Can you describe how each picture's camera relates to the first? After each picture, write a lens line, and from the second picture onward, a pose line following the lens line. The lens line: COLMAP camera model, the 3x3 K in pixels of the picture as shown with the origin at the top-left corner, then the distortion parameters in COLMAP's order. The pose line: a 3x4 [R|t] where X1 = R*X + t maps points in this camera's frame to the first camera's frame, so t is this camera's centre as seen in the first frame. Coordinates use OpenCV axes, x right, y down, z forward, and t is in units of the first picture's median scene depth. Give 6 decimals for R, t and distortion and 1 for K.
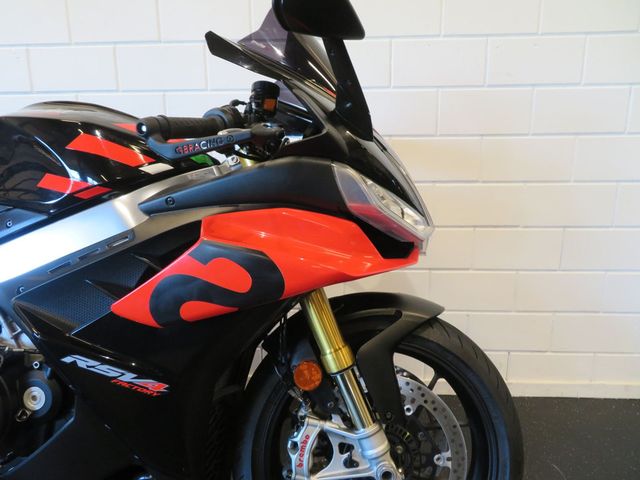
lens RADIAL K [[457.2, 0, 320.9], [0, 457.2, 241.0], [0, 0, 1]] dist [-0.014171, -0.002356]
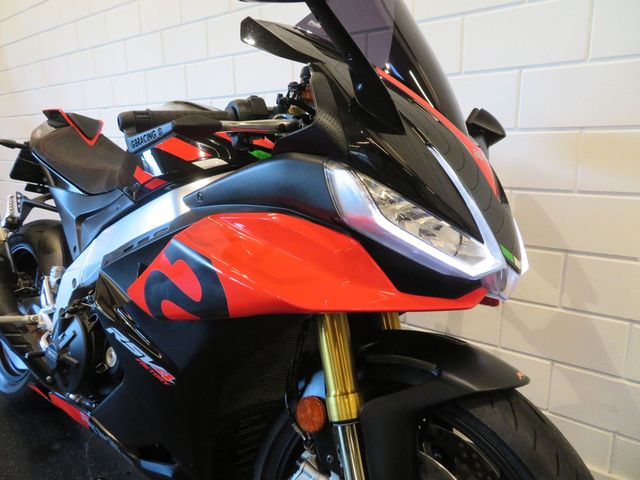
lens RADIAL K [[457.2, 0, 318.3], [0, 457.2, 241.7], [0, 0, 1]] dist [-0.014171, -0.002356]
pose [[0.820211, 0.119598, -0.559419, 0.421951], [-0.115832, 0.992367, 0.042327, -0.058389], [0.560211, 0.030081, 0.827804, 0.308176]]
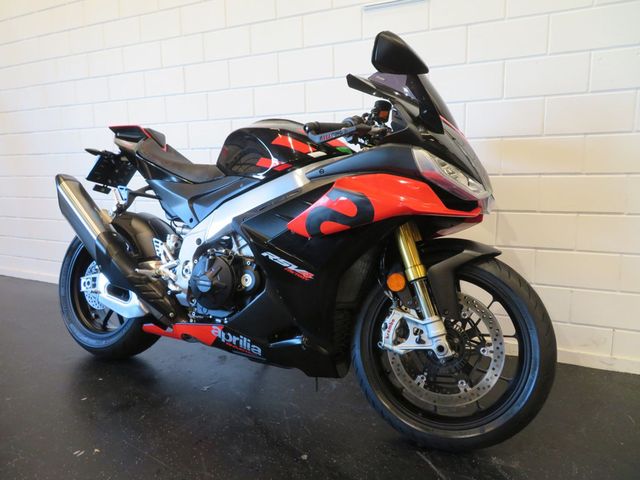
lens RADIAL K [[457.2, 0, 324.1], [0, 457.2, 242.1], [0, 0, 1]] dist [-0.014171, -0.002356]
pose [[0.924530, 0.050613, -0.377735, 0.336458], [-0.065568, 0.997487, -0.026828, 0.217951], [0.375428, 0.049570, 0.925525, -0.578836]]
